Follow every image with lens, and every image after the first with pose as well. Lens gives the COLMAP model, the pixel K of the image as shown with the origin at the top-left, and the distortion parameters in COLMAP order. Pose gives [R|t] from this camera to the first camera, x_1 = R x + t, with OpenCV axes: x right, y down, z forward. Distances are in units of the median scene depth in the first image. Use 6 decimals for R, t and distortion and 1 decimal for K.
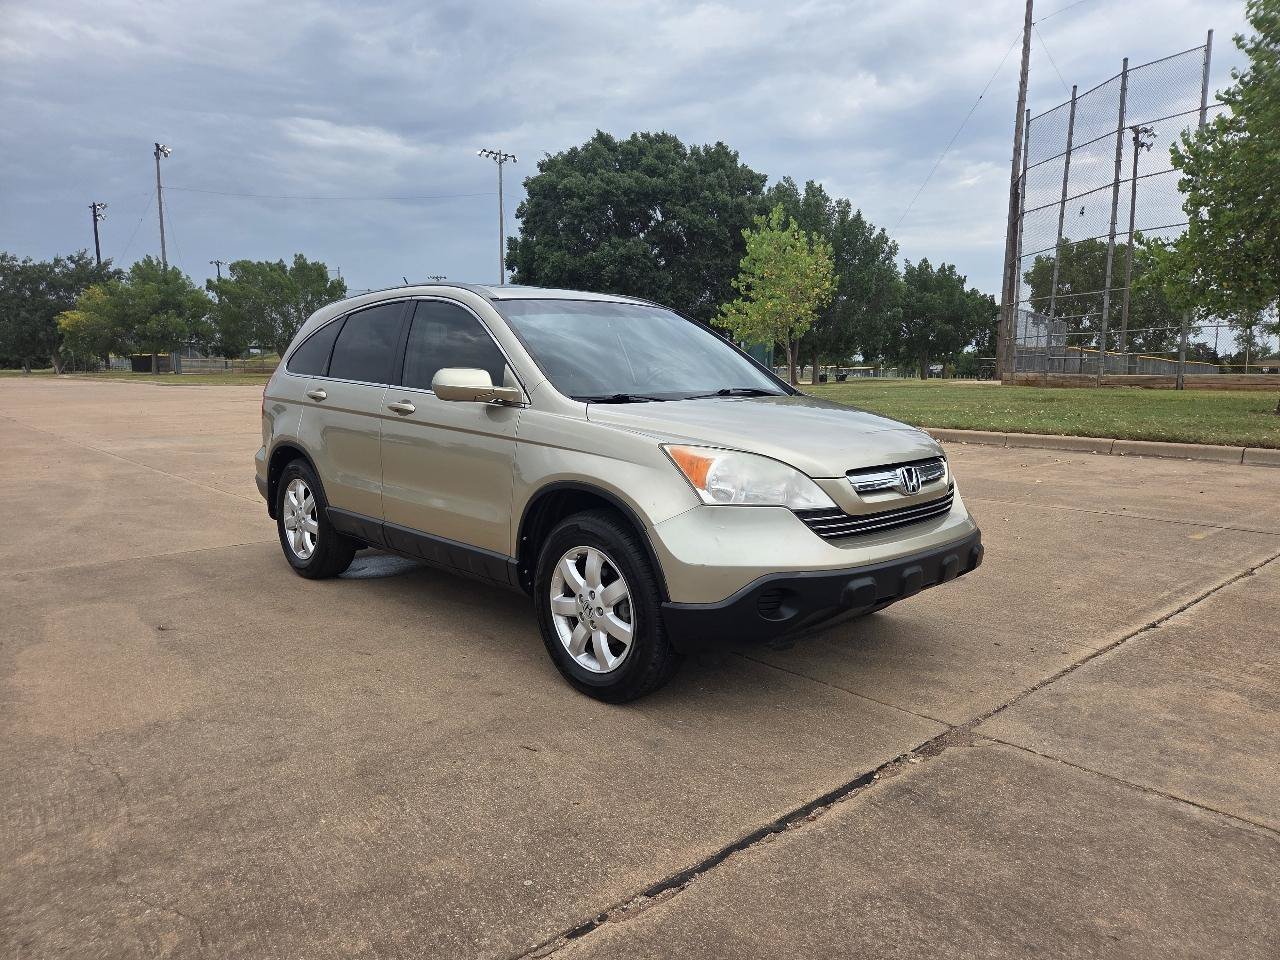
lens RADIAL K [[857.2, 0, 661.7], [0, 857.2, 487.0], [0, 0, 1]] dist [0.060800, -0.055589]
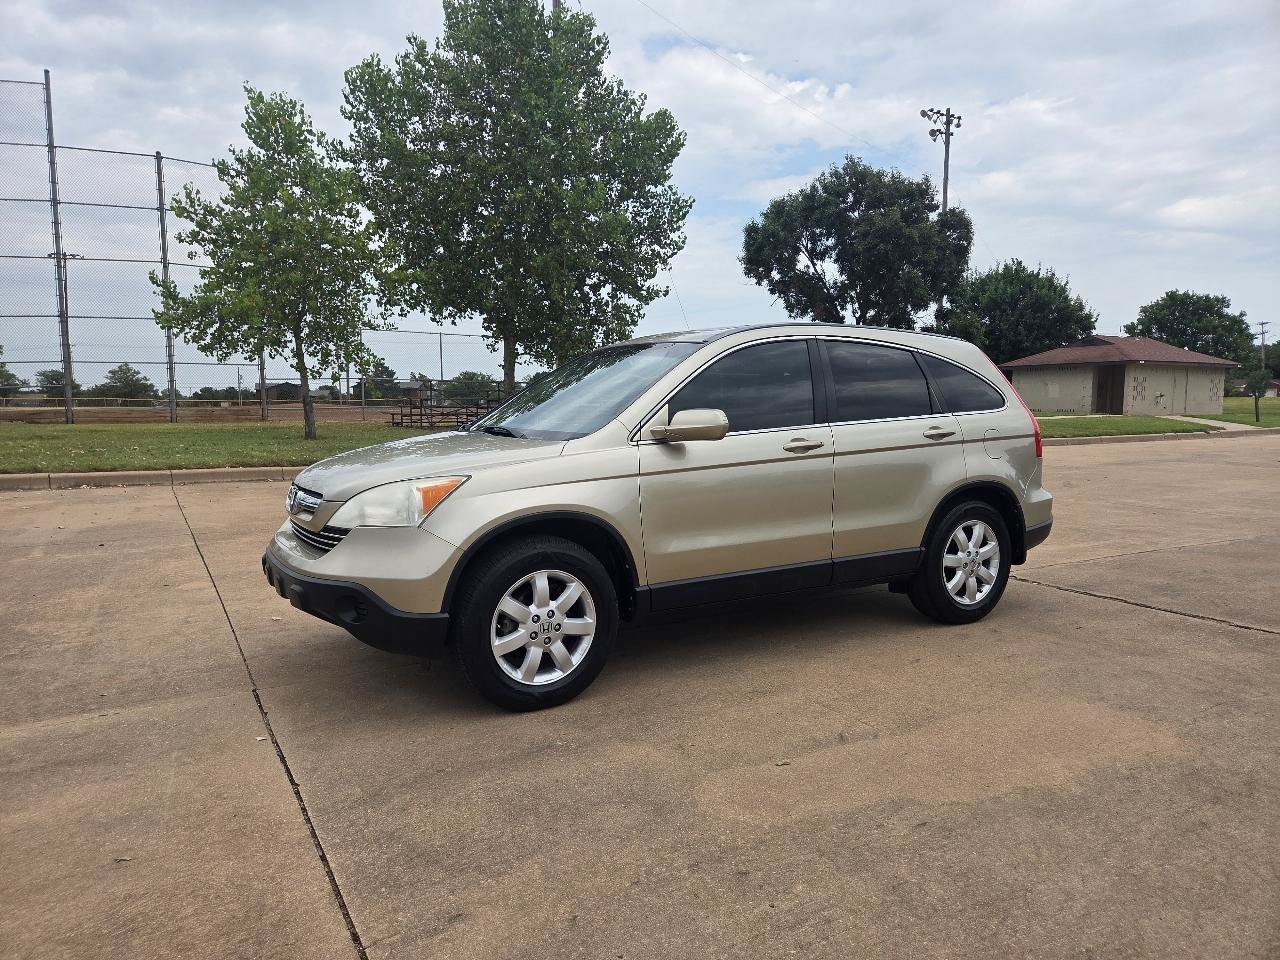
lens RADIAL K [[844.0, 0, 629.7], [0, 844.0, 478.4], [0, 0, 1]] dist [0.066067, -0.056145]
pose [[0.225030, -0.090159, 0.970172, -0.845017], [0.134722, 0.989025, 0.060662, -0.090132], [-0.964993, 0.117053, 0.234707, 0.613536]]
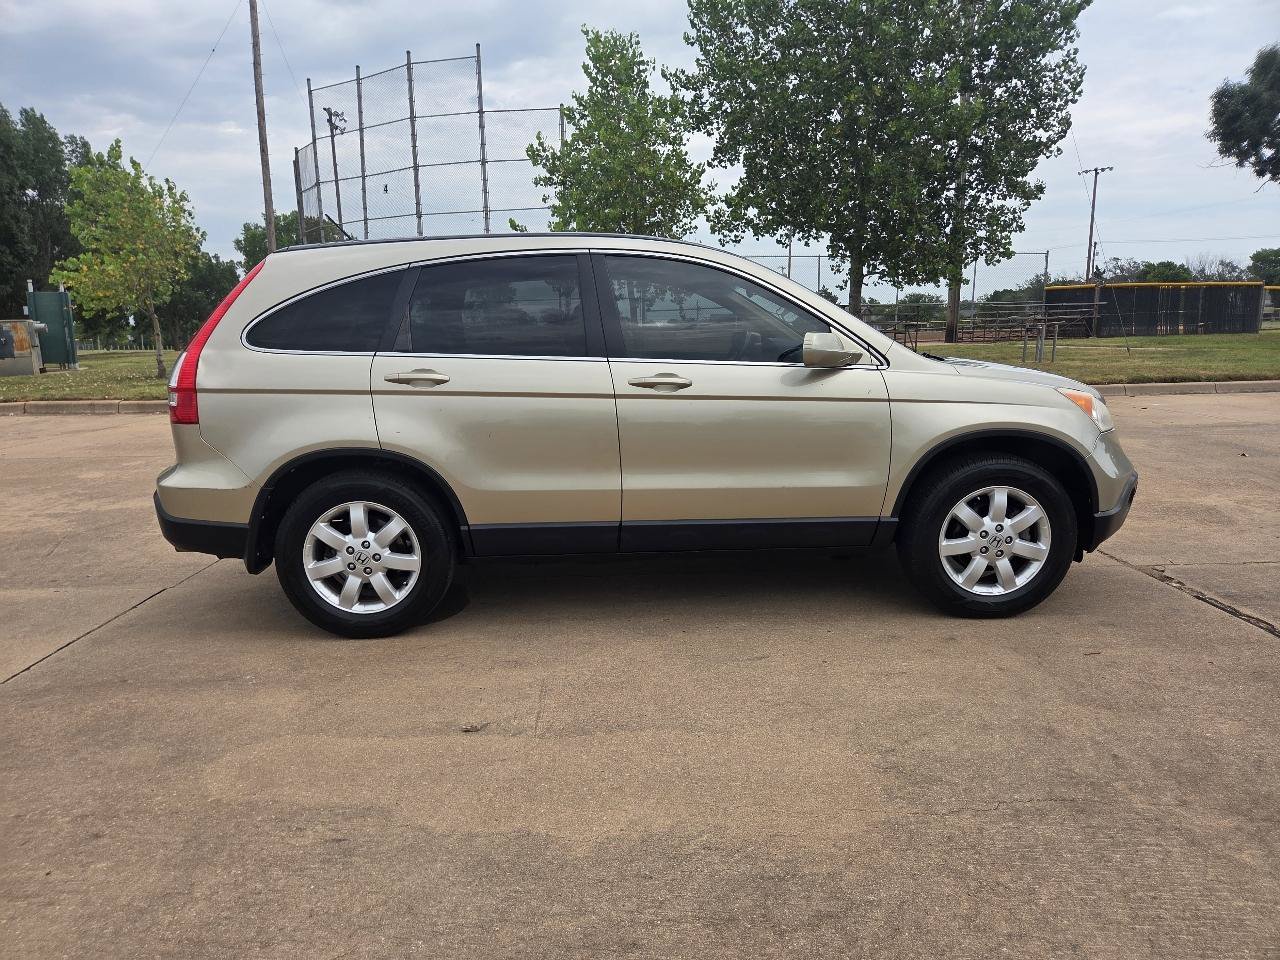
lens RADIAL K [[851.5, 0, 635.4], [0, 851.5, 483.8], [0, 0, 1]] dist [0.057210, -0.052074]
pose [[0.666320, -0.144203, 0.731590, -0.597564], [0.120672, 0.989043, 0.085043, -0.042394], [-0.735837, 0.031617, 0.676420, 0.283431]]
